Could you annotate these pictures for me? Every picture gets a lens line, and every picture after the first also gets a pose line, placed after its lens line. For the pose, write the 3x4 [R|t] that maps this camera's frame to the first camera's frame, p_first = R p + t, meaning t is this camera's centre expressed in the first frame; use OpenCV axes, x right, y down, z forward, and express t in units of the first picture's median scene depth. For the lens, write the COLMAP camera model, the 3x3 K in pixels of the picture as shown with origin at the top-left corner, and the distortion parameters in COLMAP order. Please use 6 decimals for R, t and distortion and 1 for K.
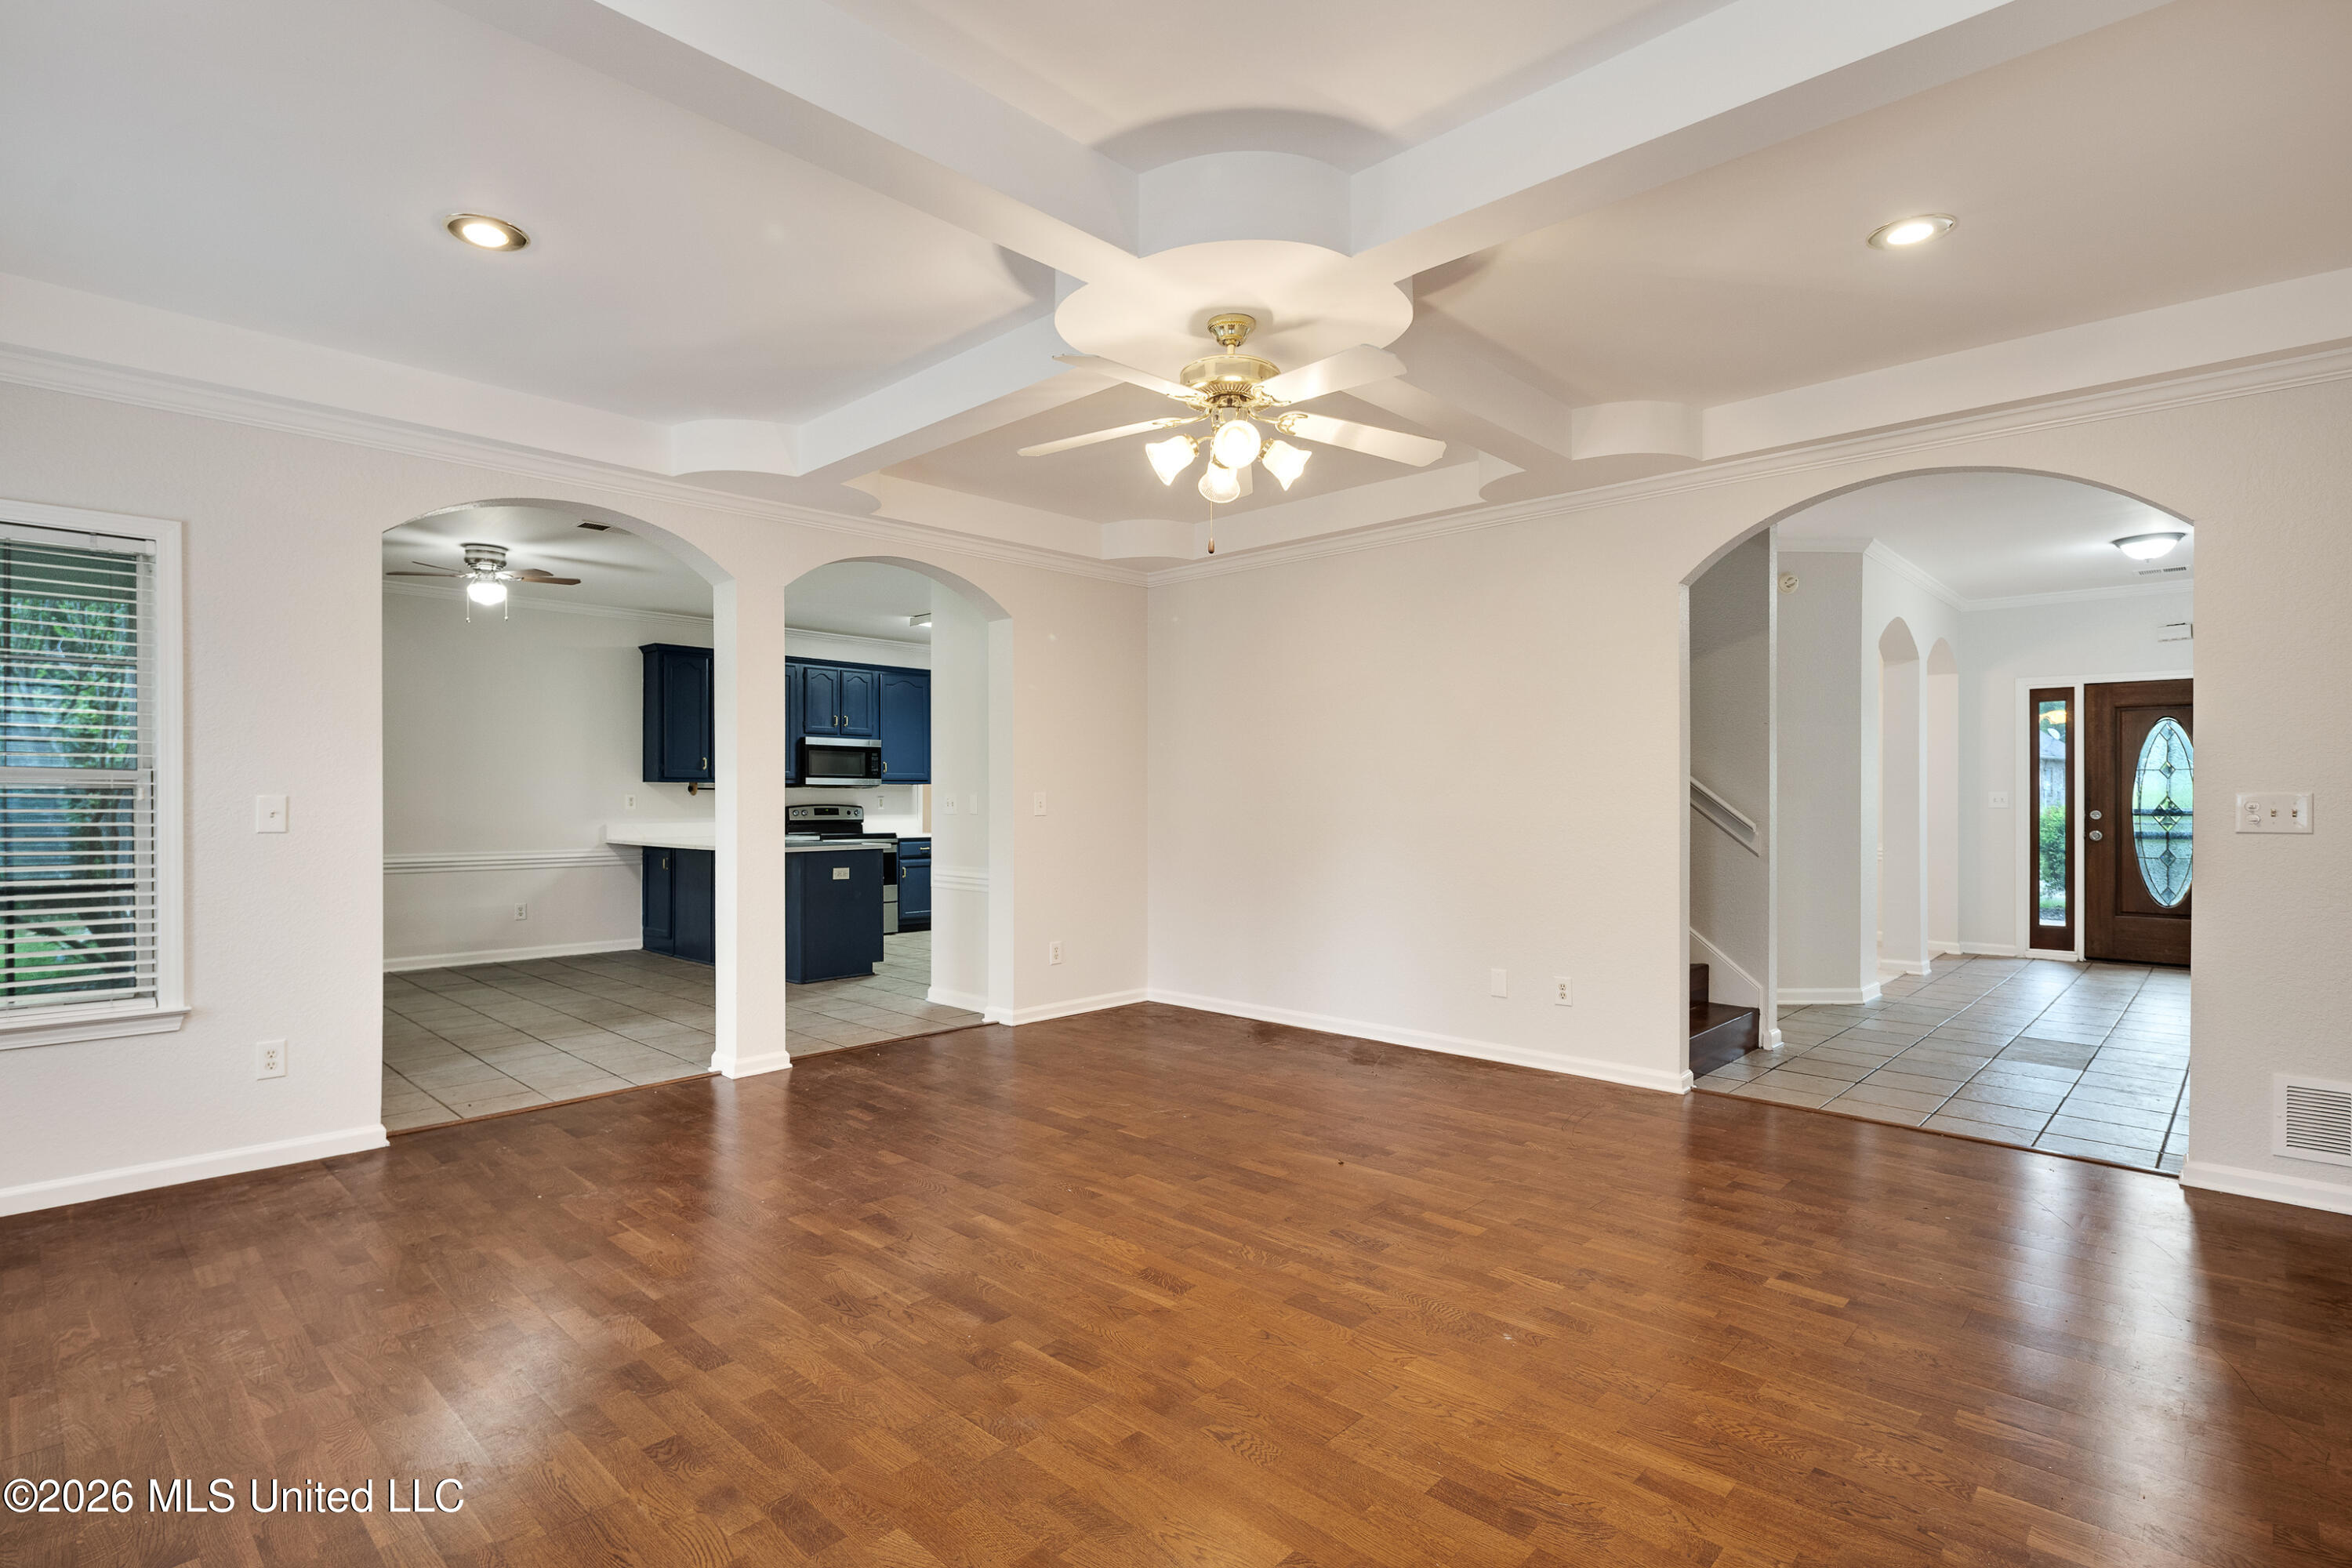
lens RADIAL K [[1142.4, 0, 1157.0], [0, 1142.4, 786.0], [0, 0, 1]] dist [-0.000688, -0.000289]
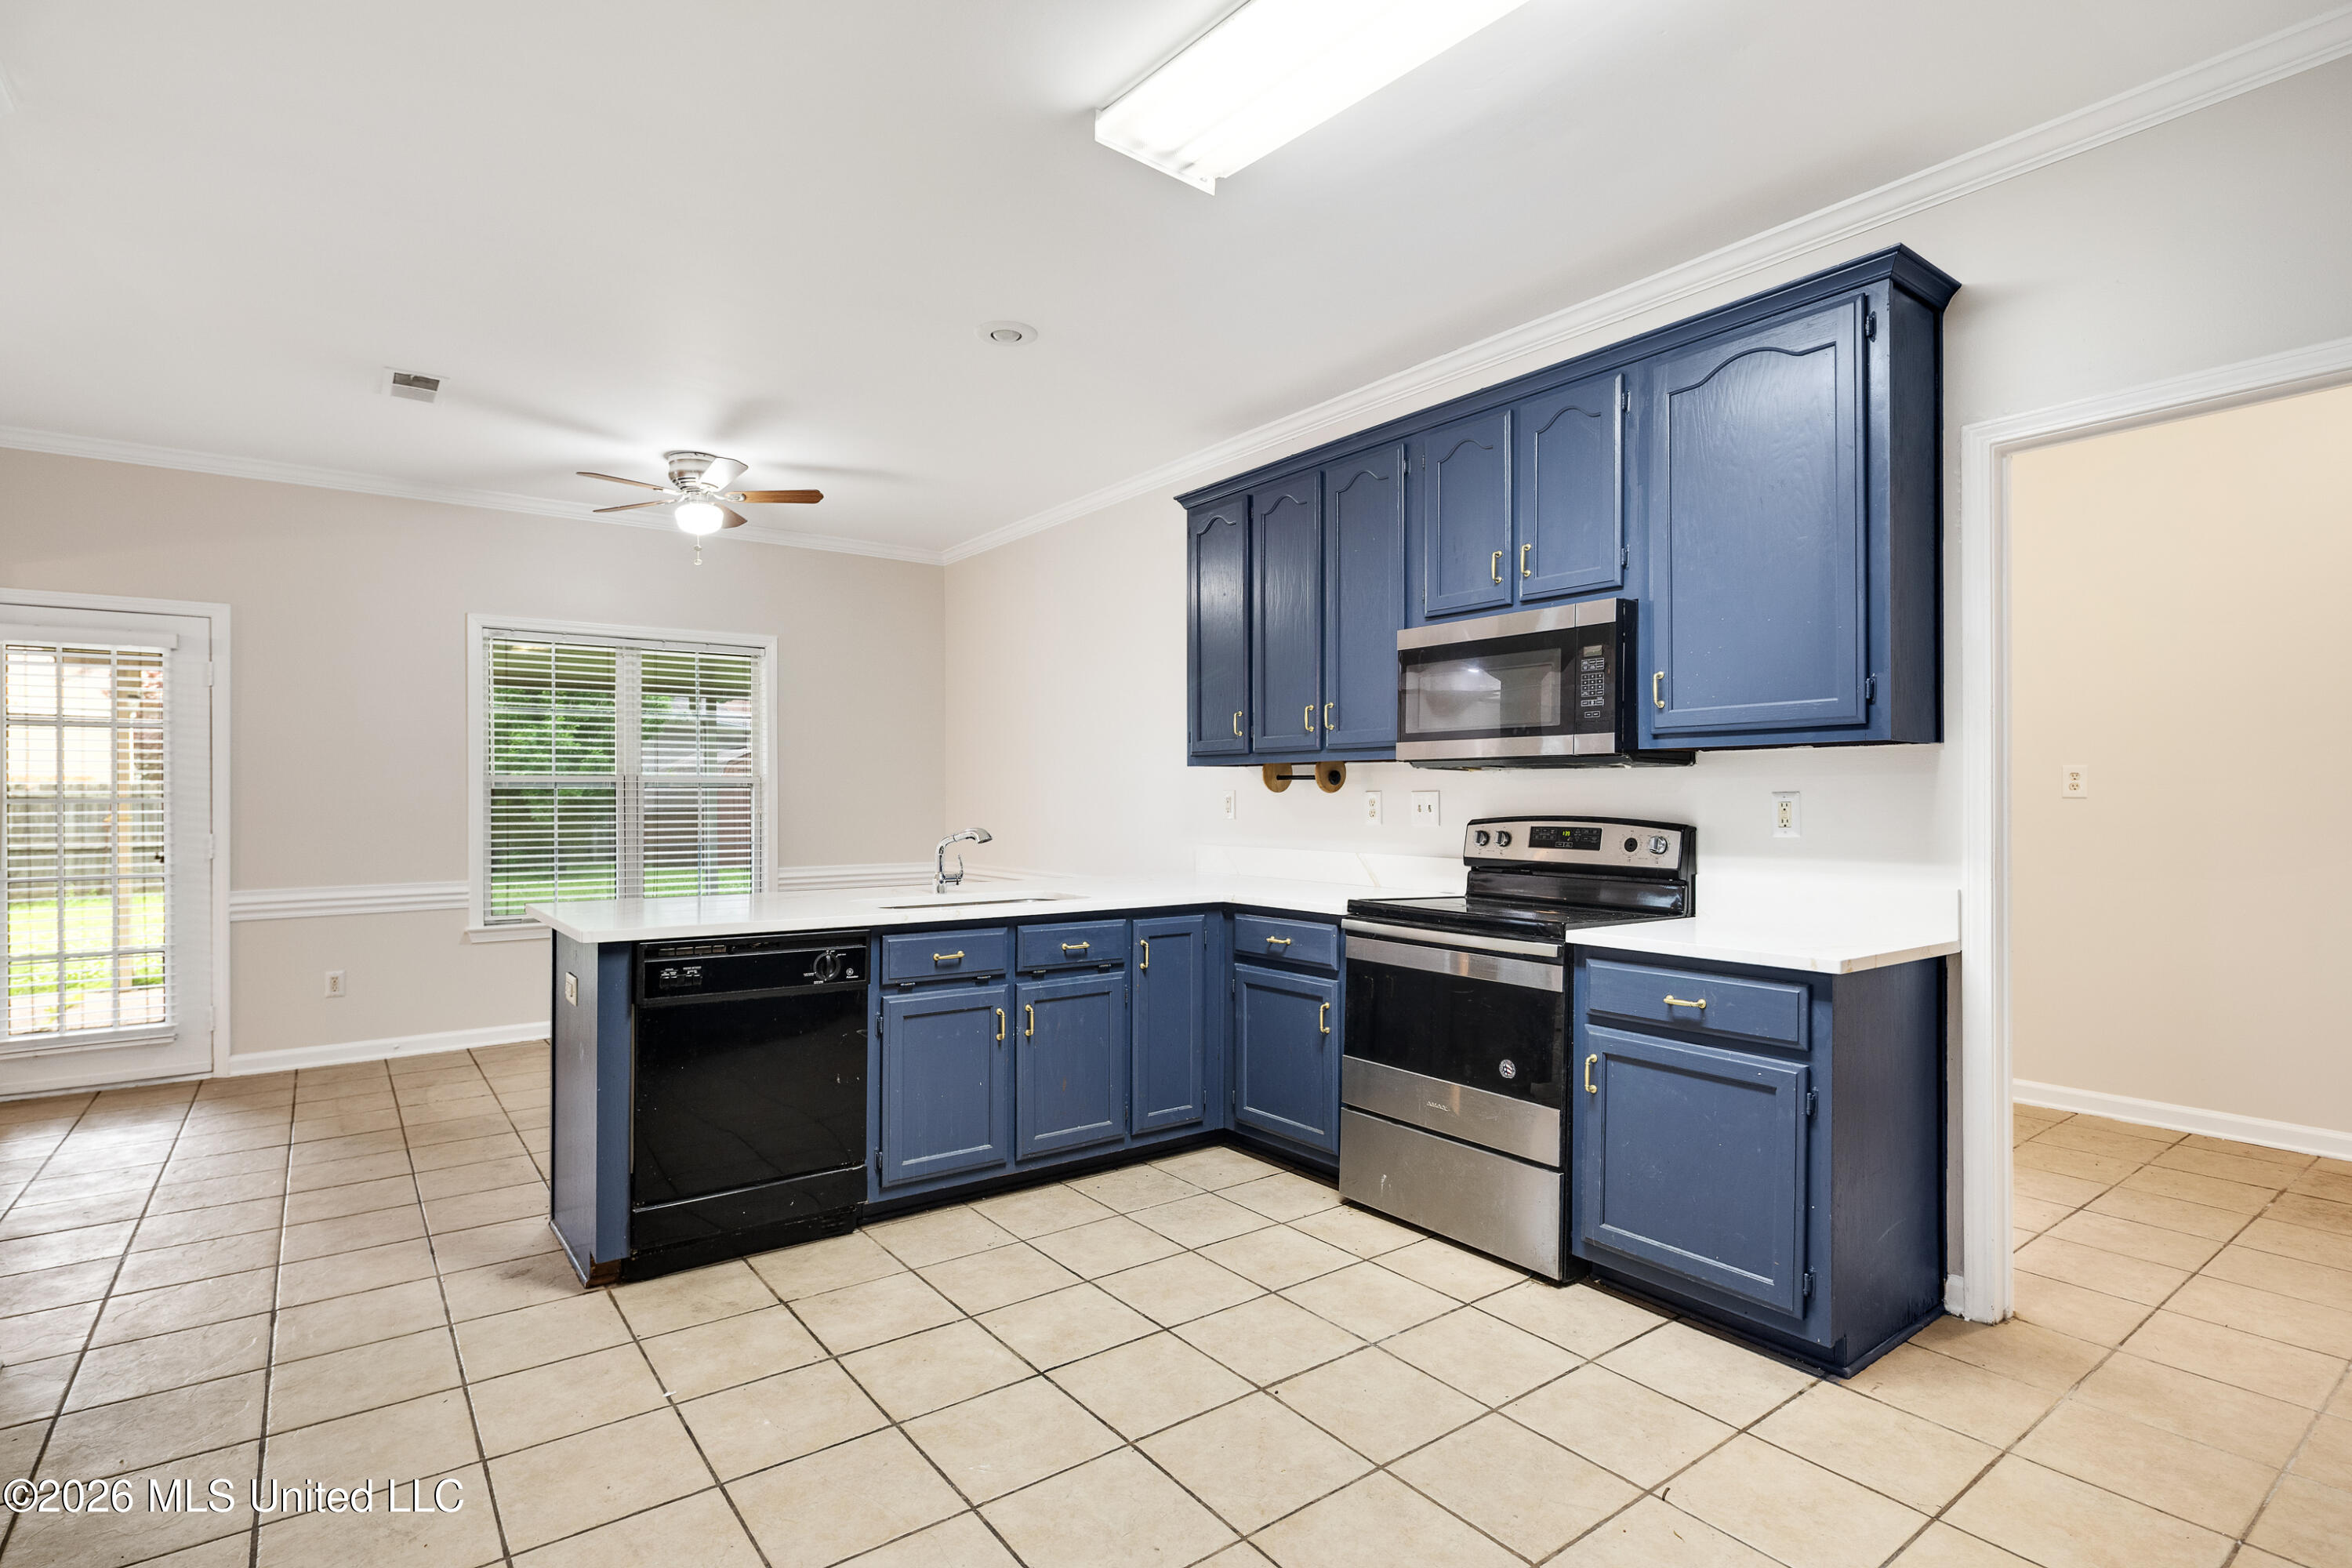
lens RADIAL K [[1142.4, 0, 1154.7], [0, 1142.4, 799.8], [0, 0, 1]] dist [-0.000688, -0.000289]
pose [[-0.160726, 0.008097, -0.986966, 0.066660], [0.012008, 0.999908, 0.006248, 0.008741], [0.986926, -0.010848, -0.160809, 1.060285]]
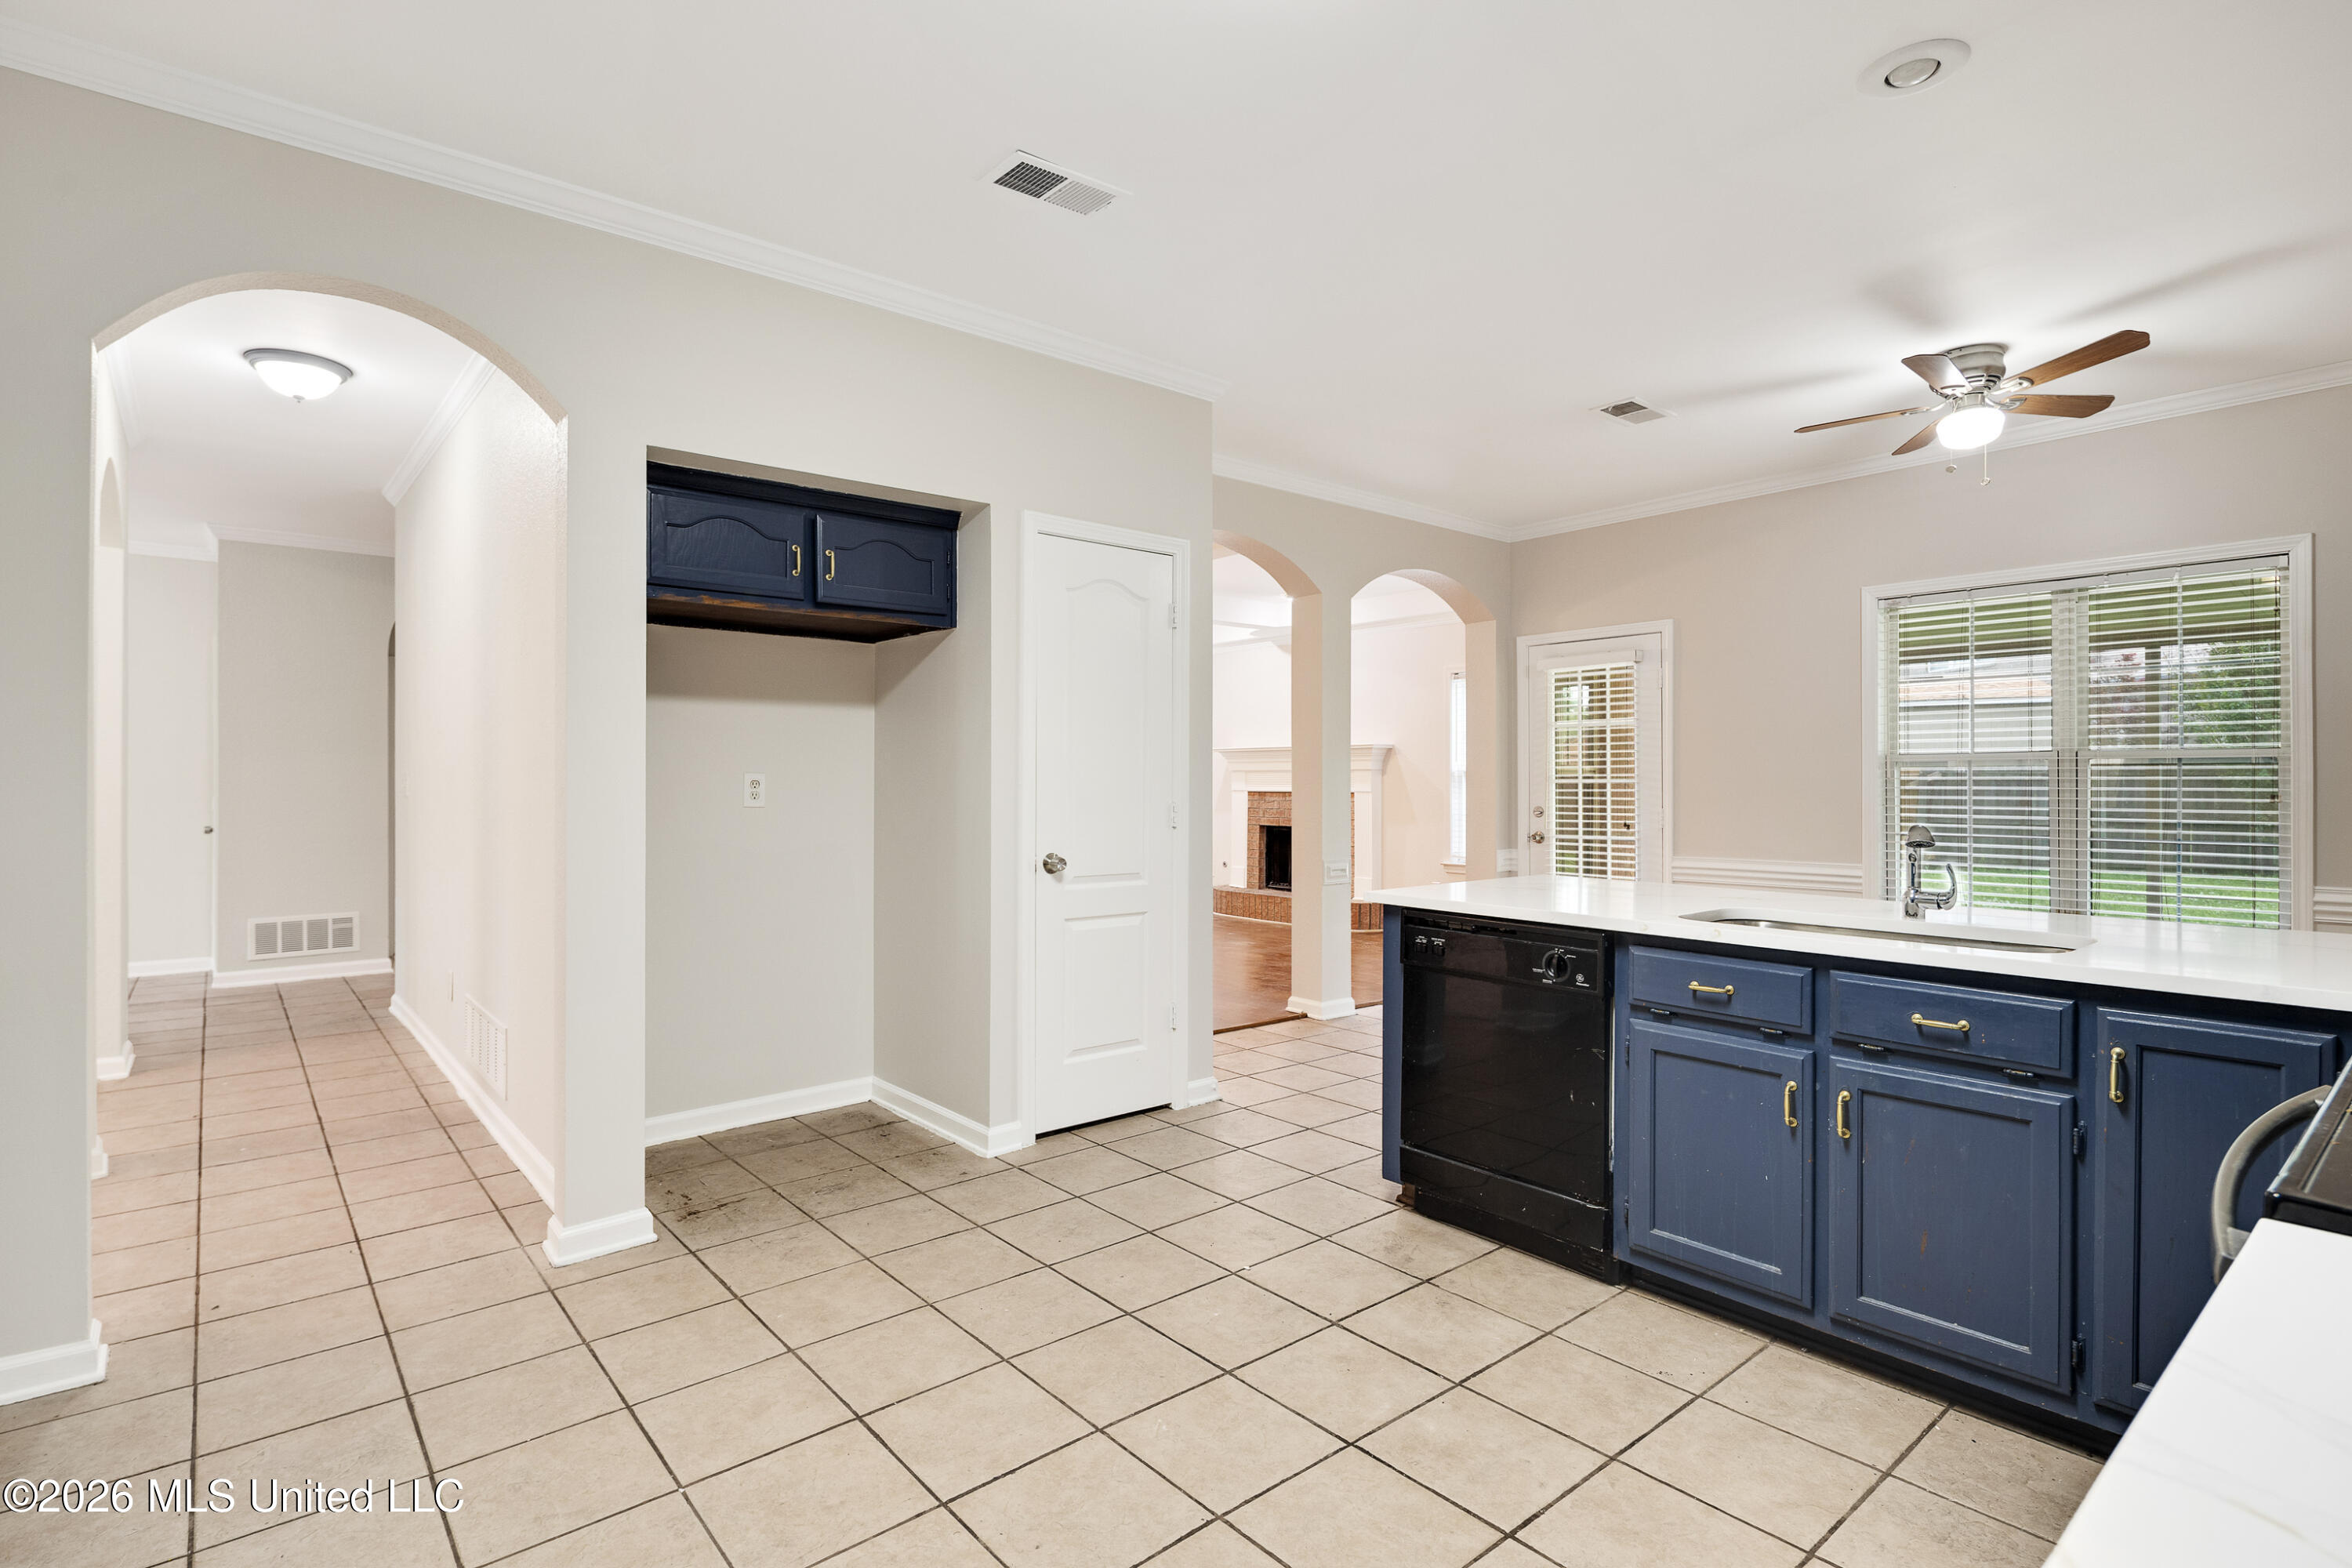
lens RADIAL K [[1142.4, 0, 1162.4], [0, 1142.4, 780.2], [0, 0, 1]] dist [-0.000688, -0.000289]
pose [[-0.994457, 0.004499, 0.105048, -0.176486], [0.003504, 0.999947, -0.009651, 0.011974], [-0.105086, -0.009229, -0.994420, 1.223334]]
